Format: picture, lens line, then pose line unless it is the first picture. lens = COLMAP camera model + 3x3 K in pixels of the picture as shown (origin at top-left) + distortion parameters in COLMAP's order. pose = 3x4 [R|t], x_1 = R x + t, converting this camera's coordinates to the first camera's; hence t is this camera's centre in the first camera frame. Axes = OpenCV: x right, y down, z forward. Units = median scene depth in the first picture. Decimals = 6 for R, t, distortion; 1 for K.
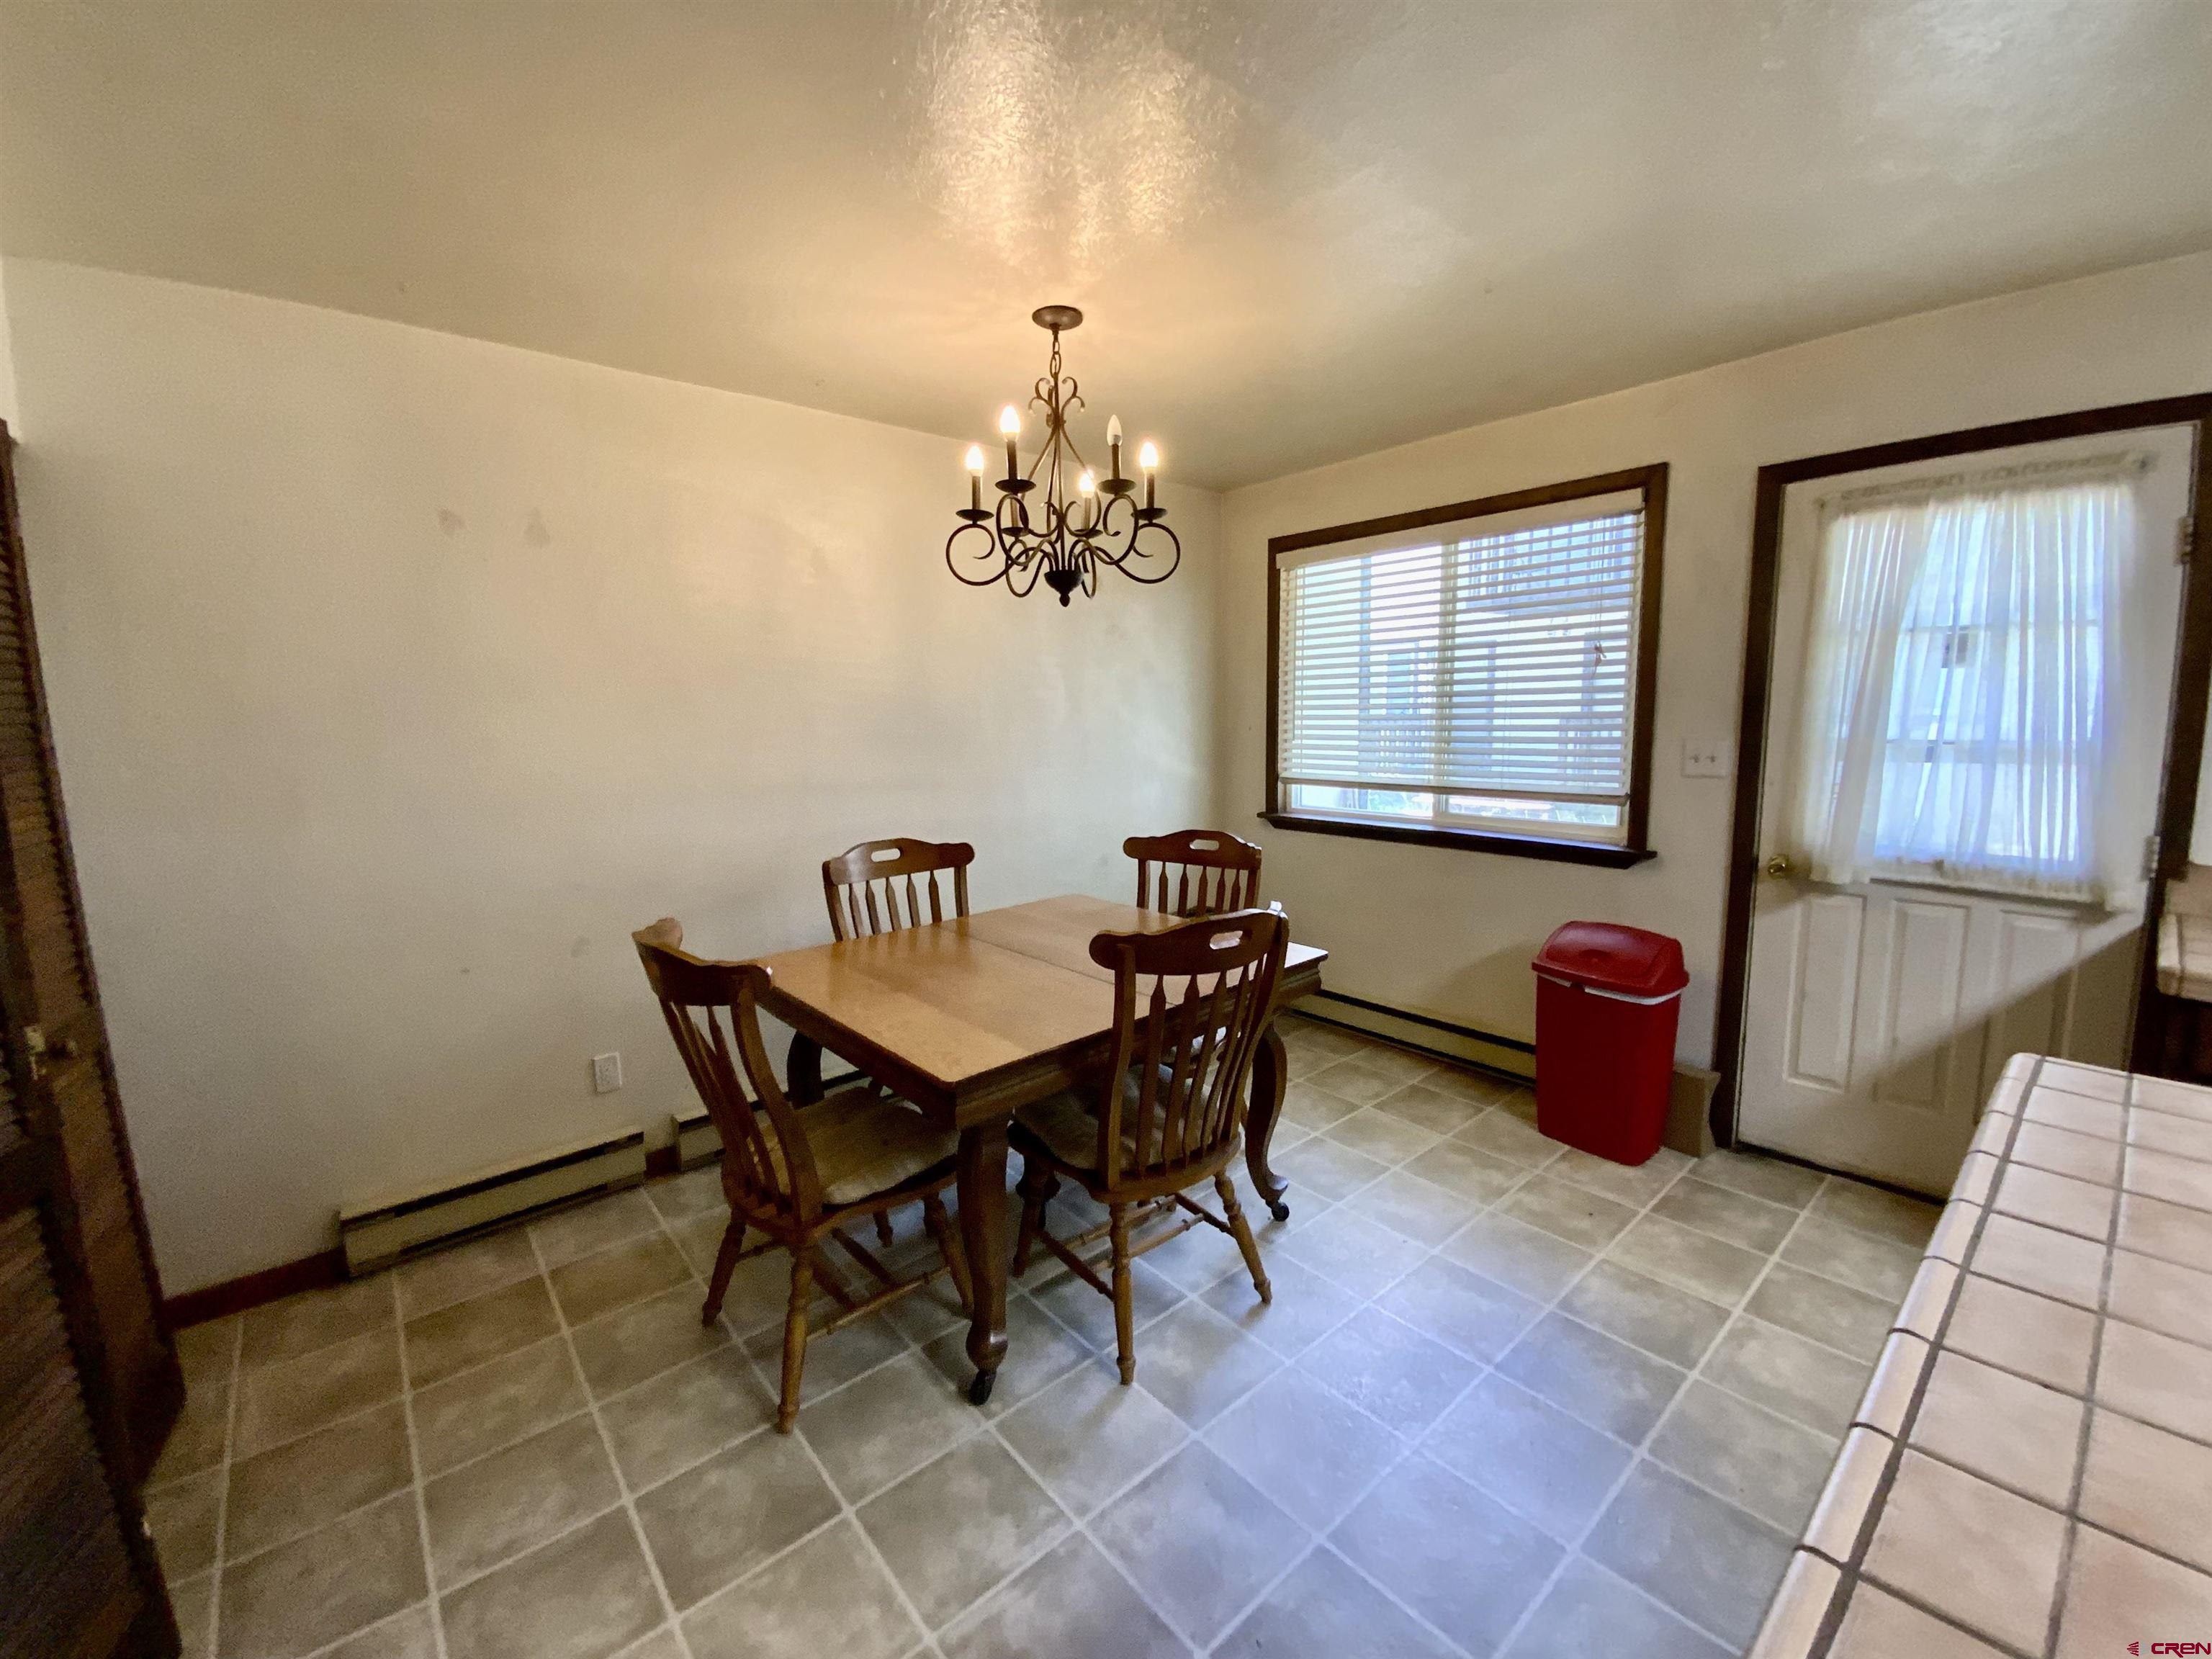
lens RADIAL K [[900.7, 0, 1106.0], [0, 900.7, 829.5], [0, 0, 1]] dist [0.047204, -0.031909]
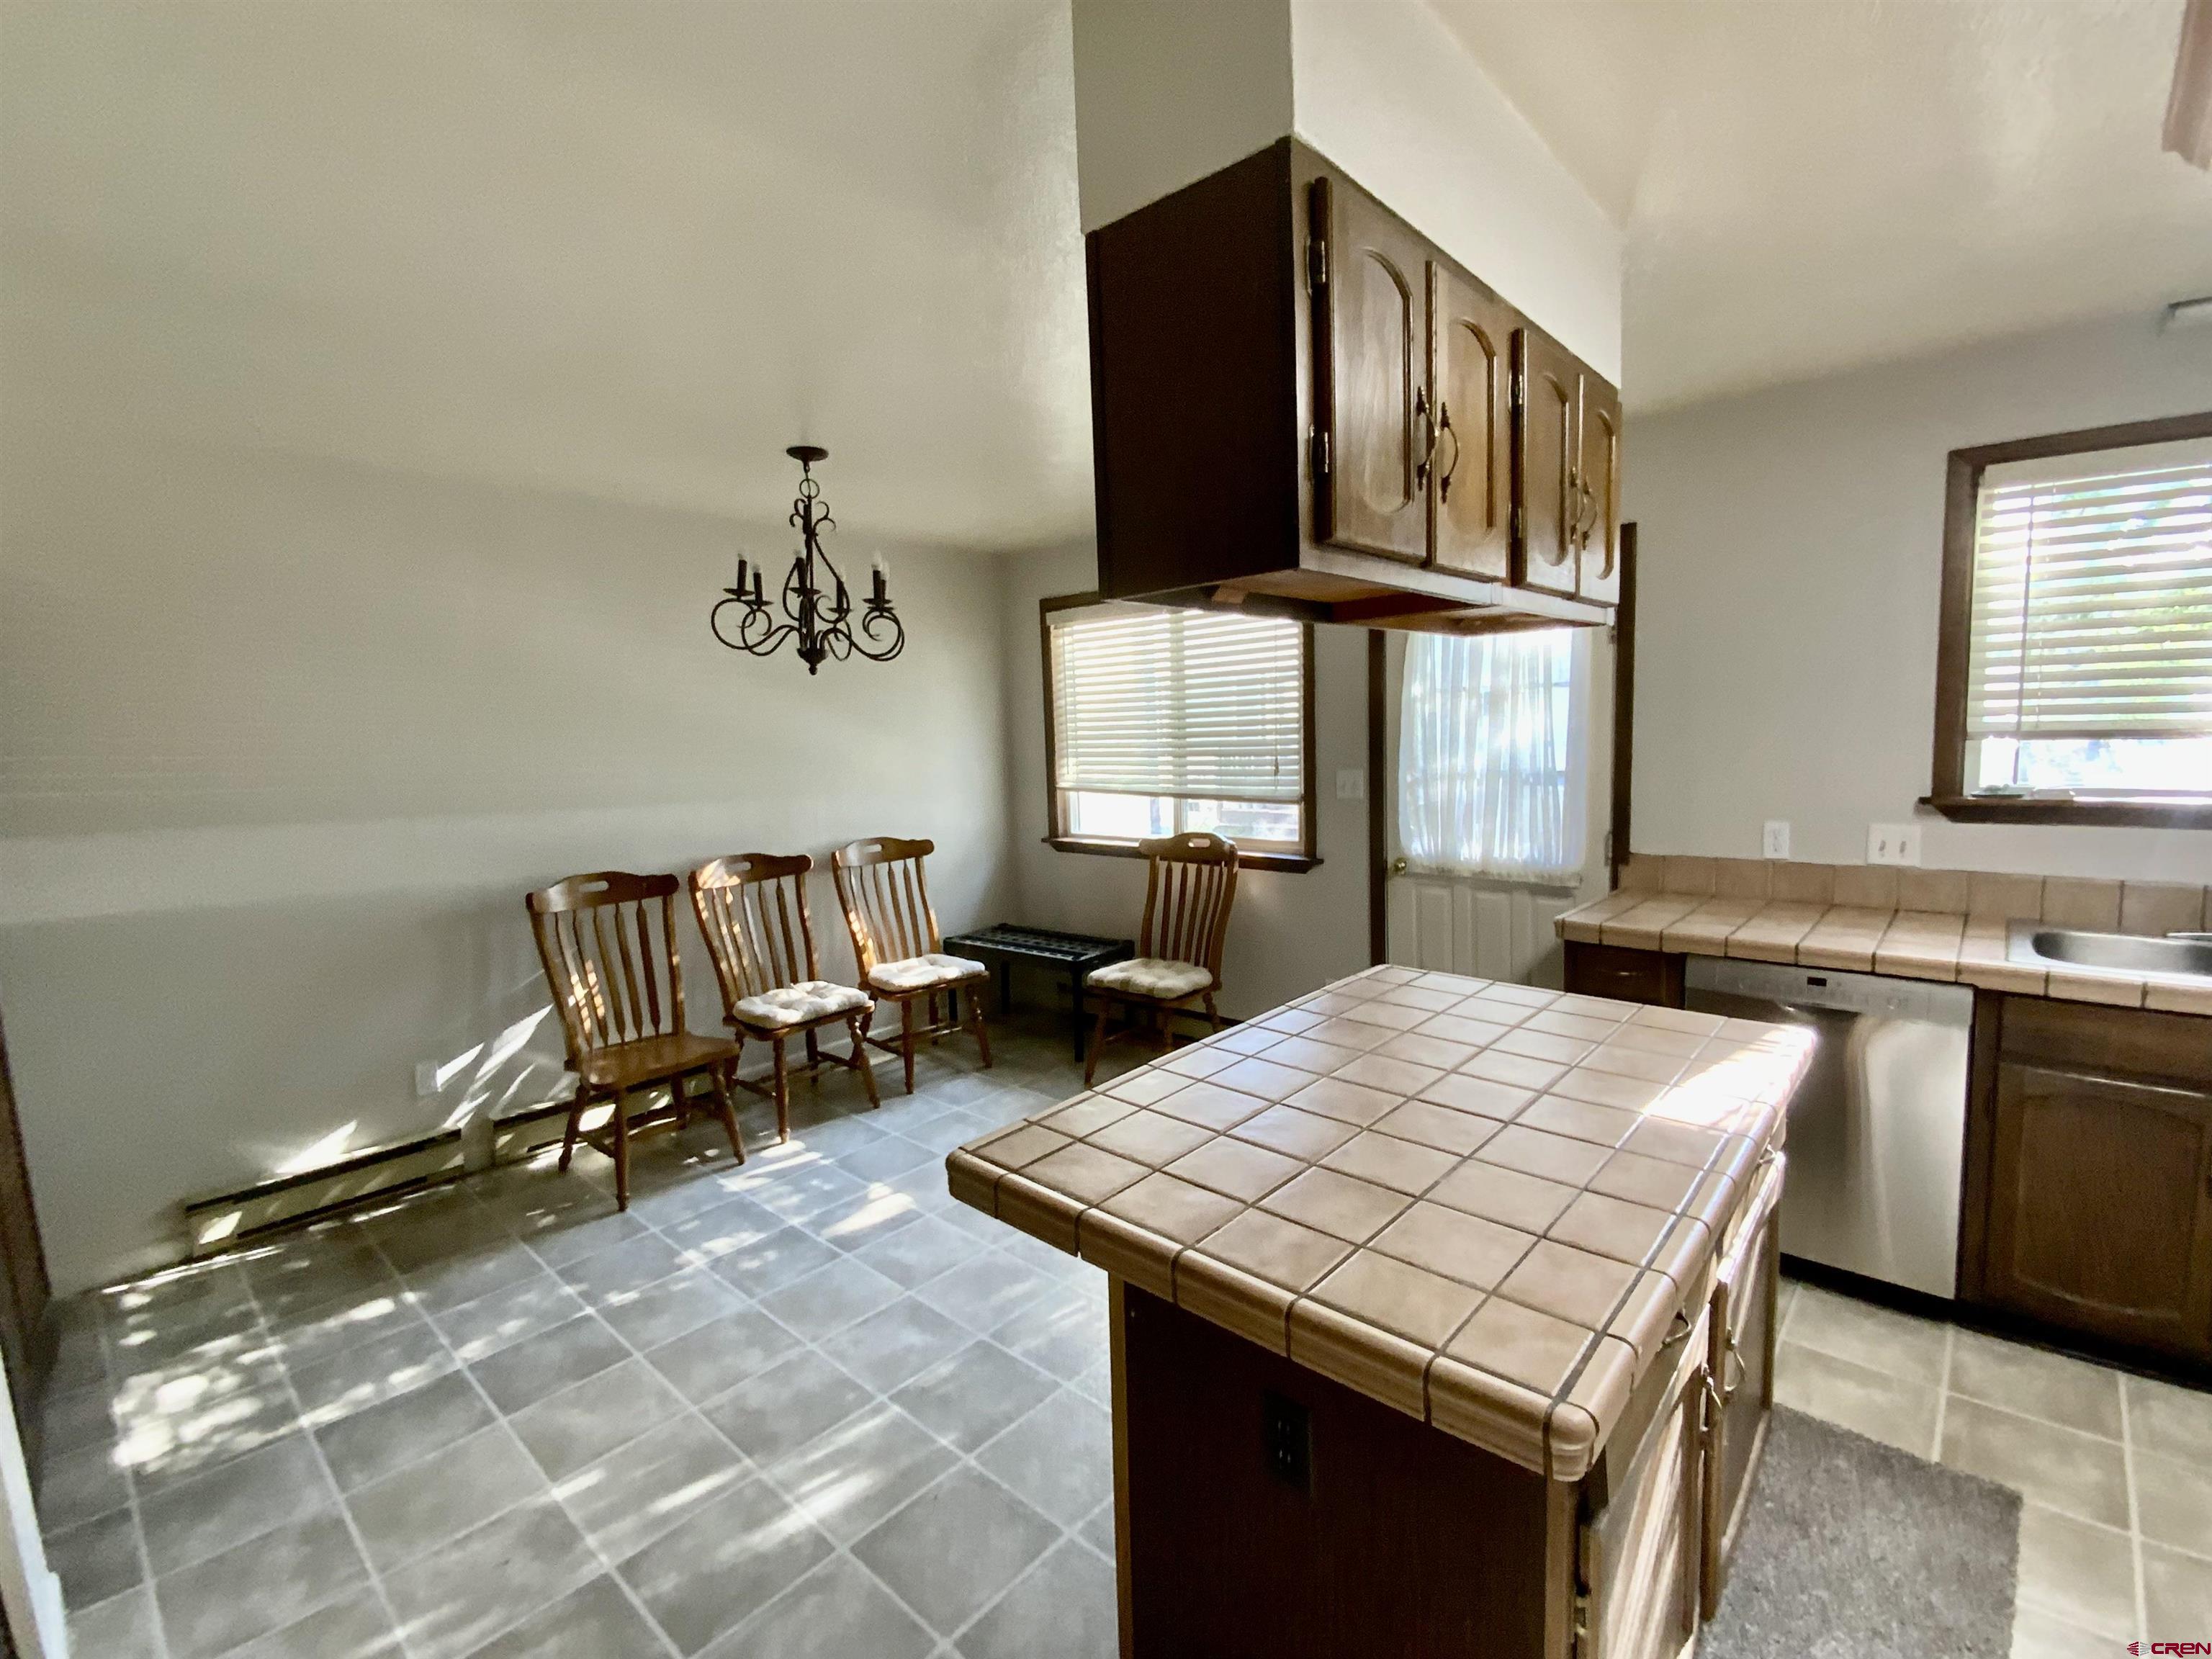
lens RADIAL K [[979.1, 0, 1106.0], [0, 979.1, 829.5], [0, 0, 1]] dist [-0.010277, 0.000078]
pose [[0.991802, -0.027153, 0.124863, 0.217807], [0.032118, 0.998764, -0.037929, 0.041660], [-0.123679, 0.041628, 0.991449, -0.481294]]
